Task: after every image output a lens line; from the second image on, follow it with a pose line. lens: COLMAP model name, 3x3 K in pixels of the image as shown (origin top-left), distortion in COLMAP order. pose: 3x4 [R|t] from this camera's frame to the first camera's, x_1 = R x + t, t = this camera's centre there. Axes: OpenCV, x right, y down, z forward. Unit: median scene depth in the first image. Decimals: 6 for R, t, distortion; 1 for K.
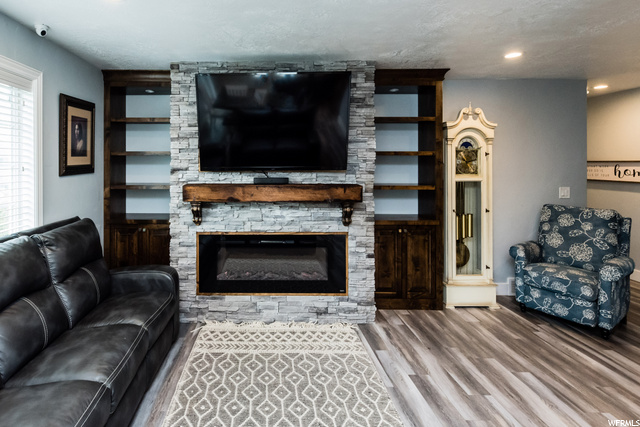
lens RADIAL K [[296.8, 0, 320.4], [0, 296.8, 163.4], [0, 0, 1]] dist [-0.000433, 0.000045]
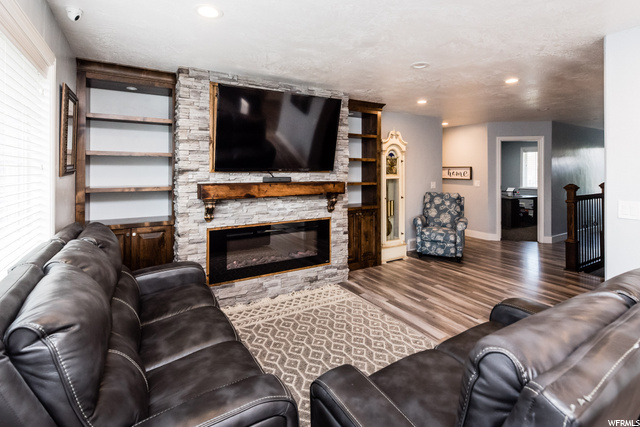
lens RADIAL K [[322.3, 0, 283.9], [0, 322.3, 173.9], [0, 0, 1]] dist [-0.000200, -0.000187]
pose [[0.867506, 0.000863, 0.497426, -0.813795], [-0.000896, 1.000000, -0.000173, 0.035794], [-0.497426, -0.000295, 0.867506, -0.162890]]
